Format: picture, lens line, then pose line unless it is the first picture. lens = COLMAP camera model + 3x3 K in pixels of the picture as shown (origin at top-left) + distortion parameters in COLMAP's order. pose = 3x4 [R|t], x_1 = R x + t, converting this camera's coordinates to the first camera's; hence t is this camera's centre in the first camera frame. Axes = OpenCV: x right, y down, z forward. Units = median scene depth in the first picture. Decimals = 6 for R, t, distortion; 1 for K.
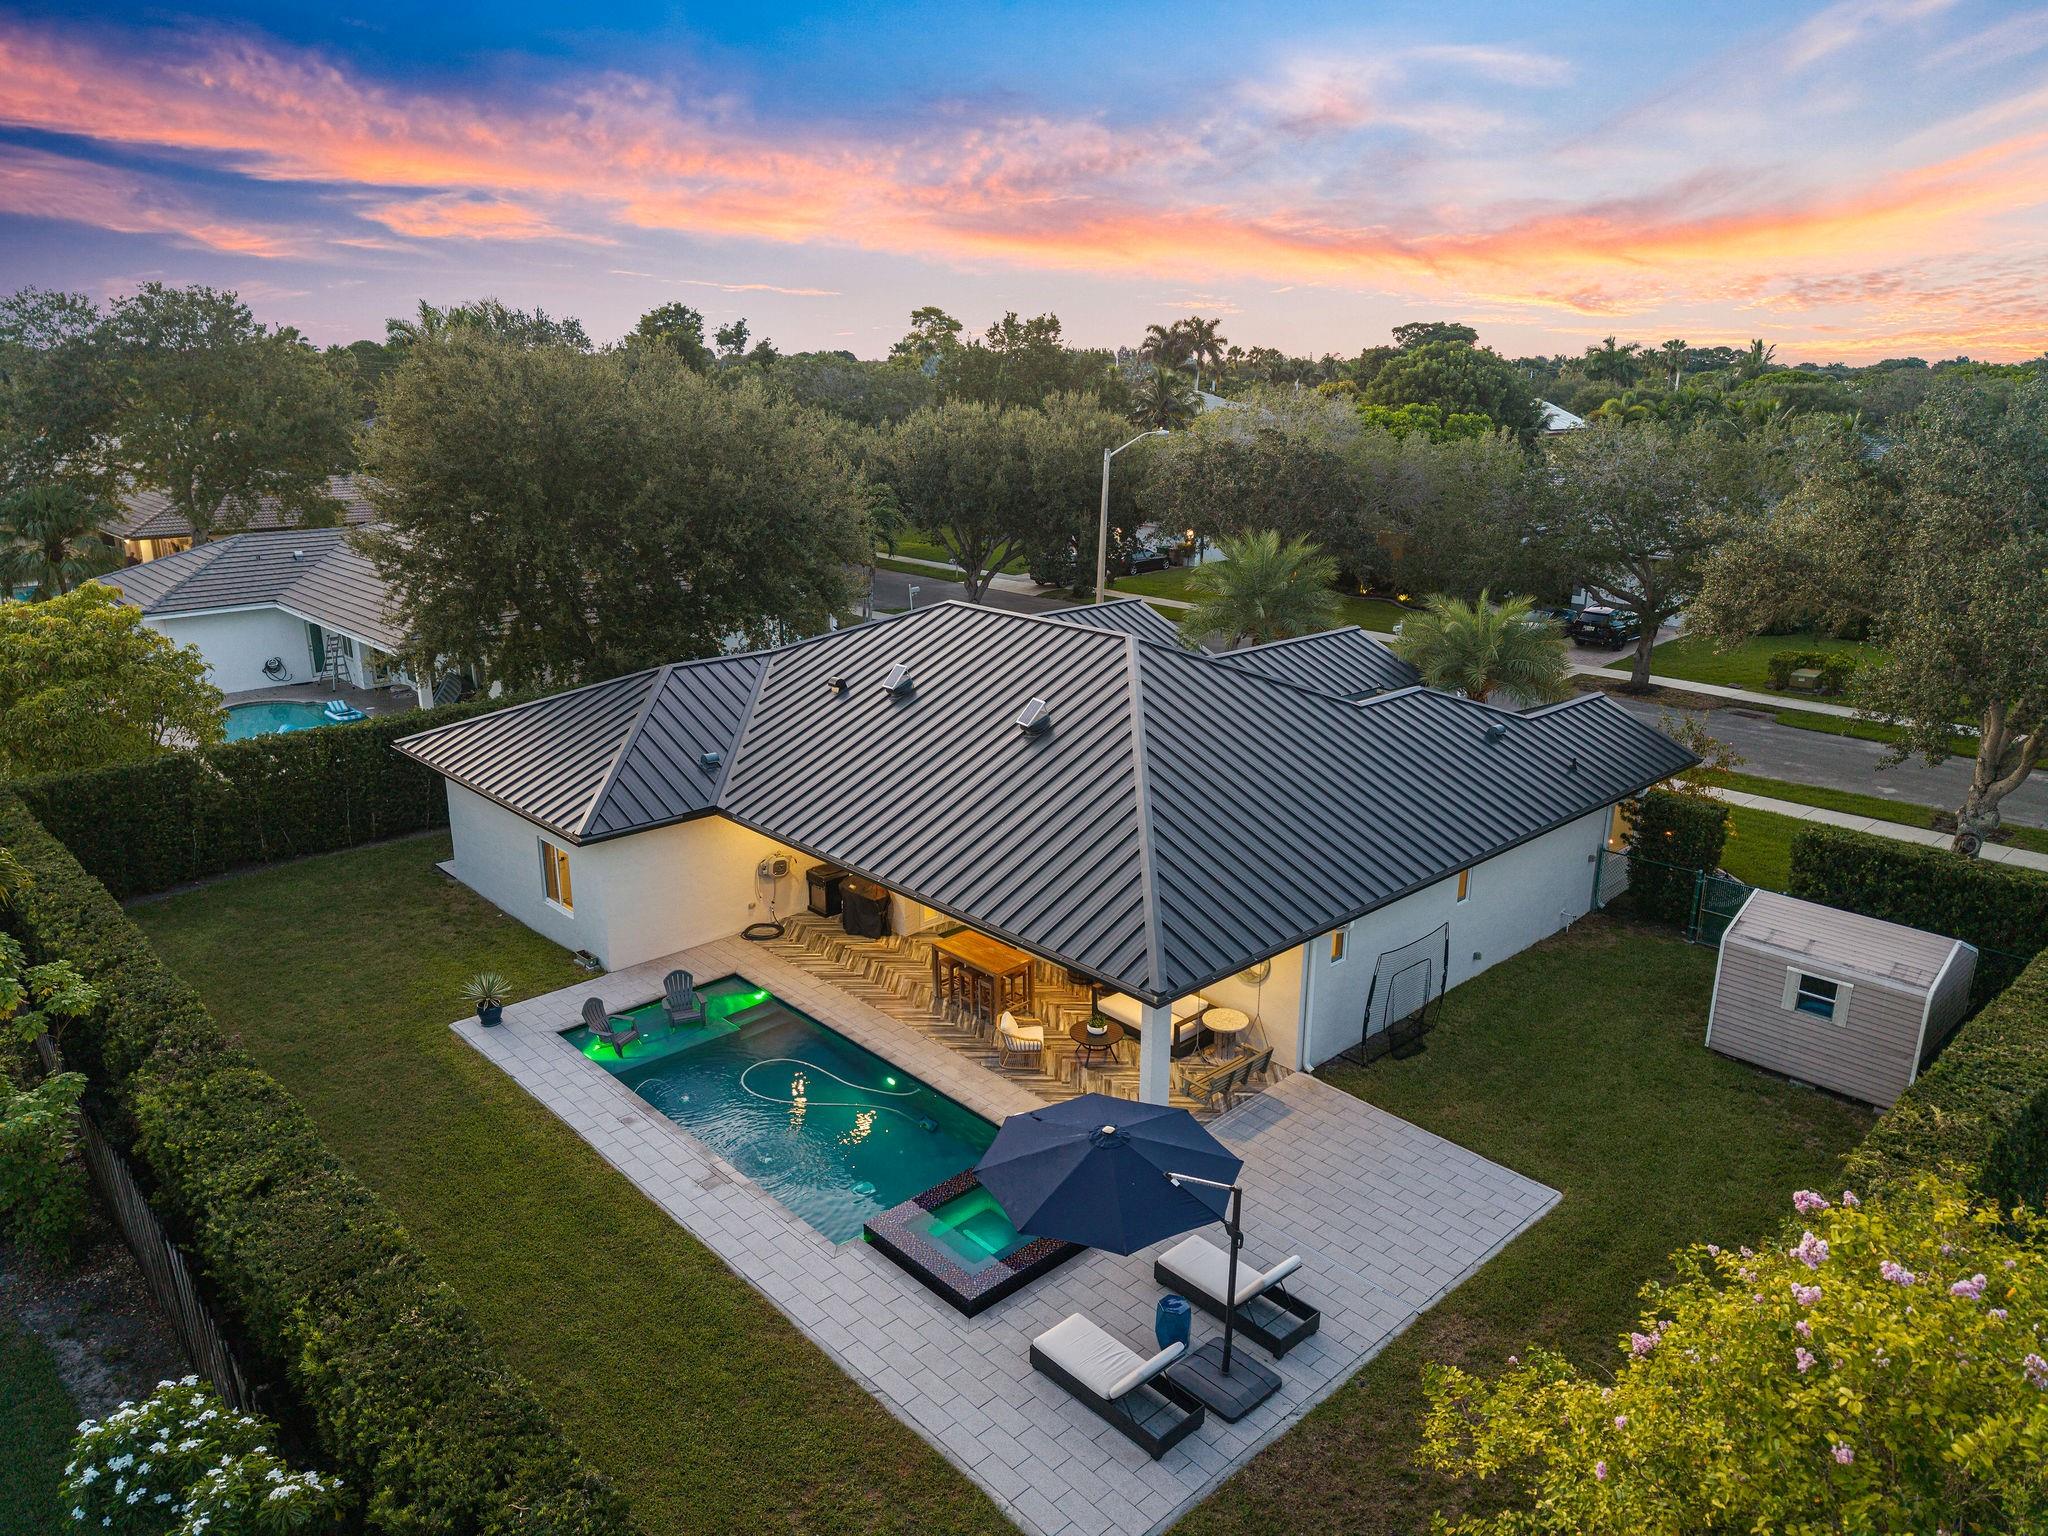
lens RADIAL K [[1378.5, 0, 1024.0], [0, 1378.5, 768.0], [0, 0, 1]] dist [0.001888, 0.001156]
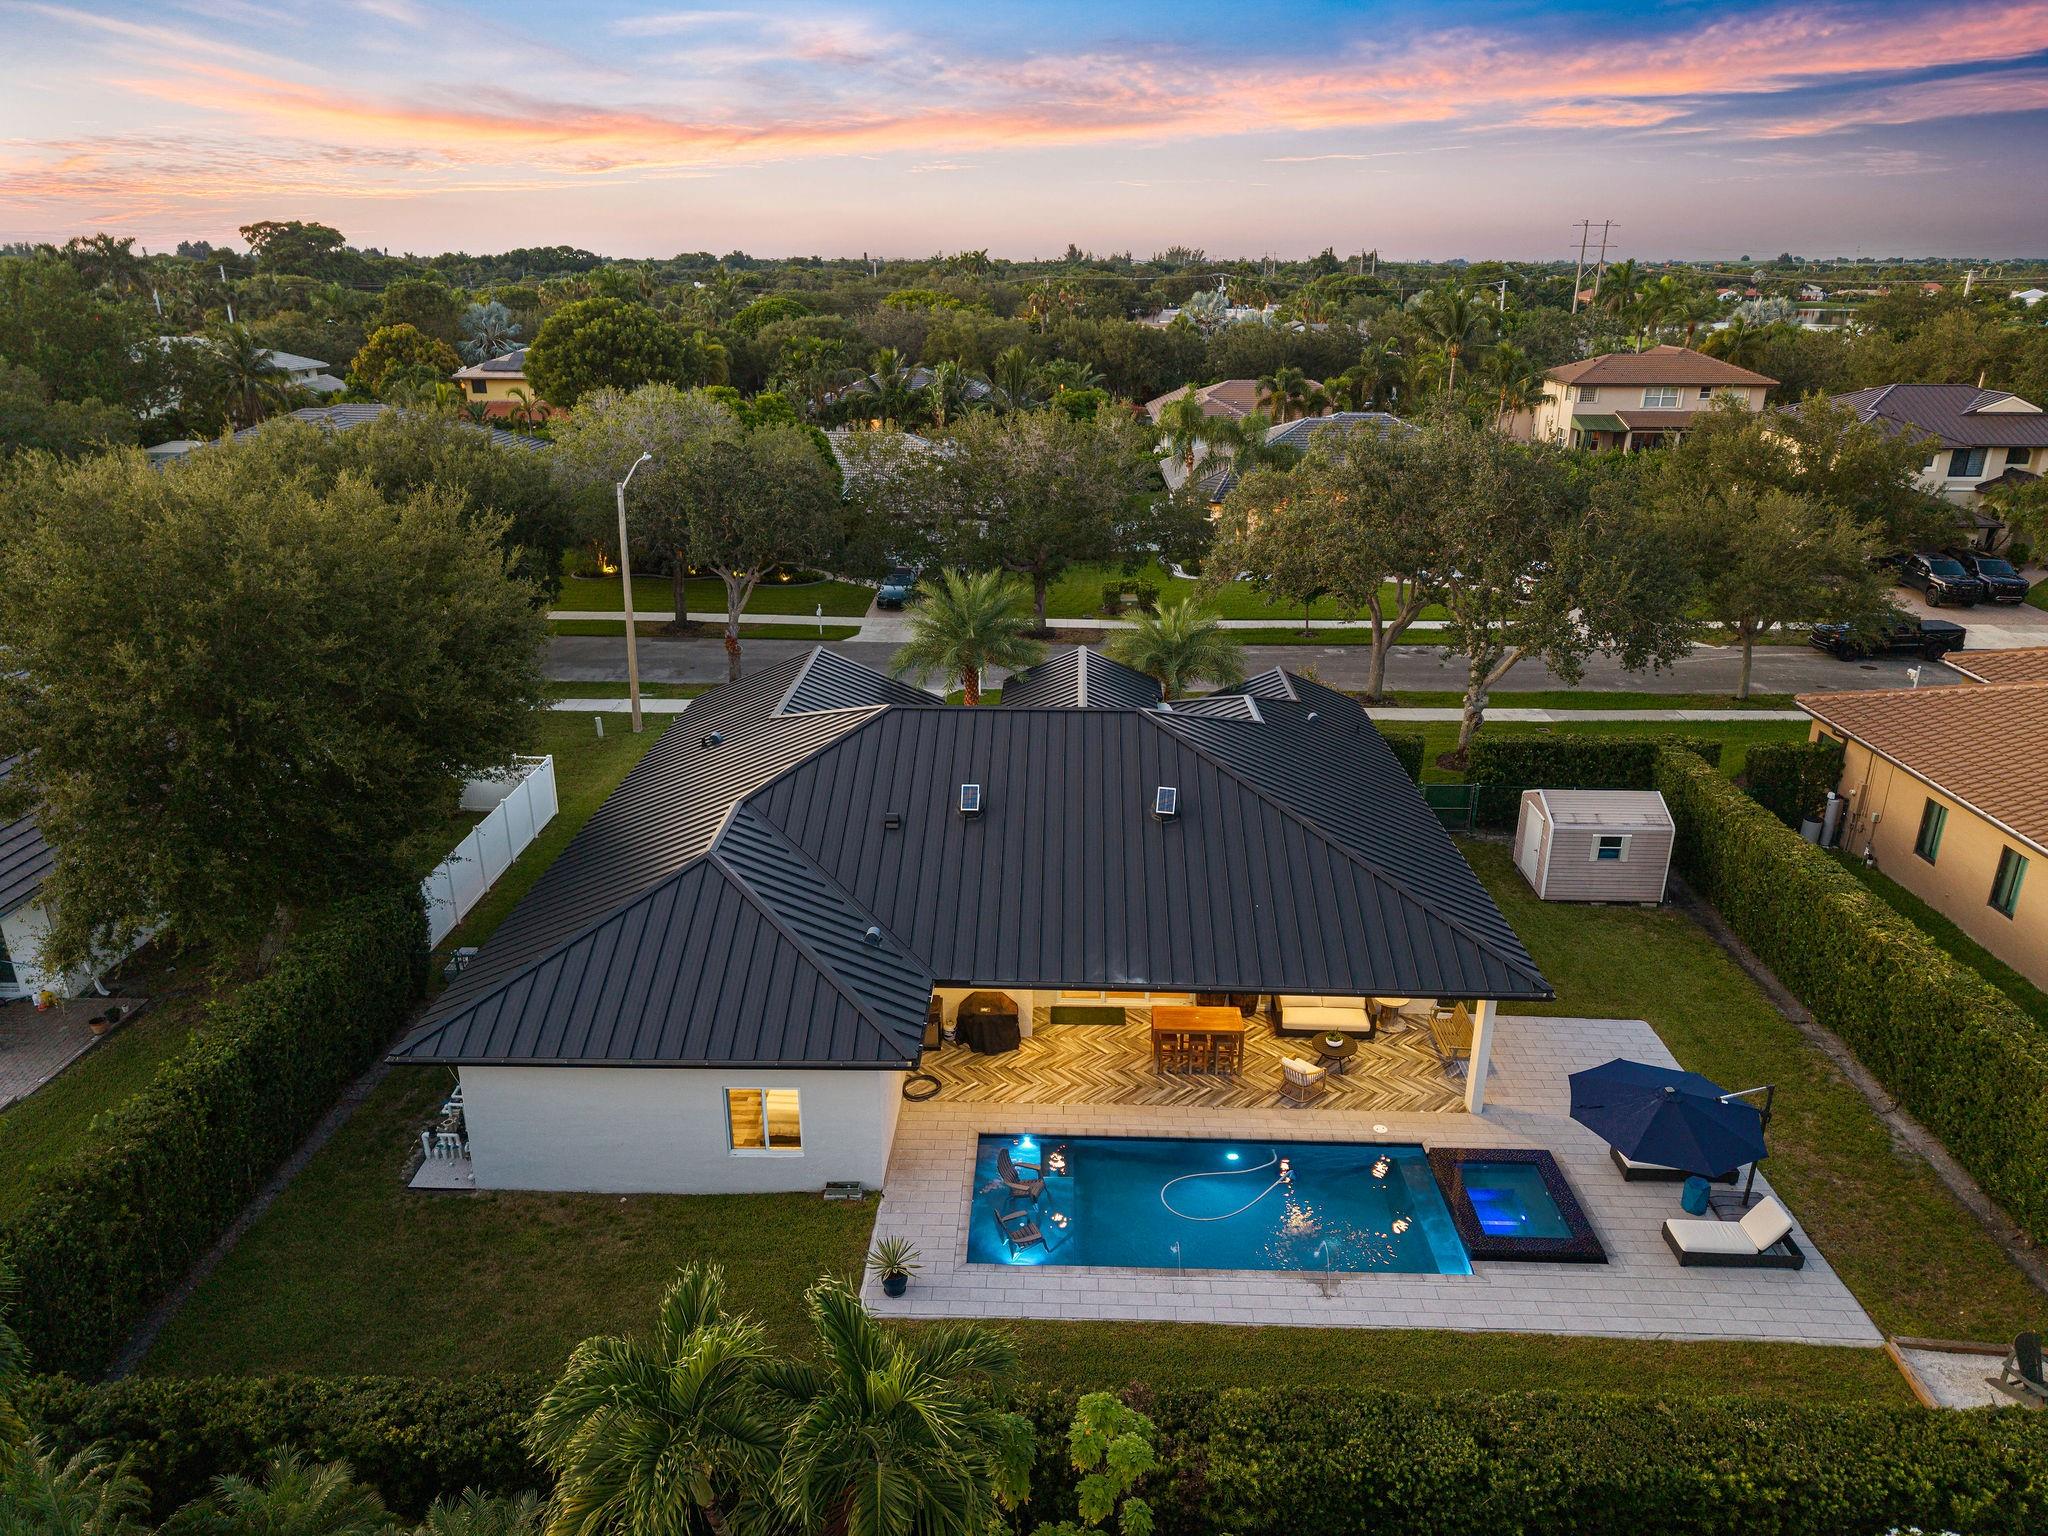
lens RADIAL K [[1370.8, 0, 1024.0], [0, 1370.8, 768.0], [0, 0, 1]] dist [-0.001891, -0.001064]
pose [[0.704191, -0.248799, 0.664992, -0.750817], [0.197246, 0.968279, 0.153397, -0.241944], [-0.682063, 0.023146, 0.730927, 0.243826]]
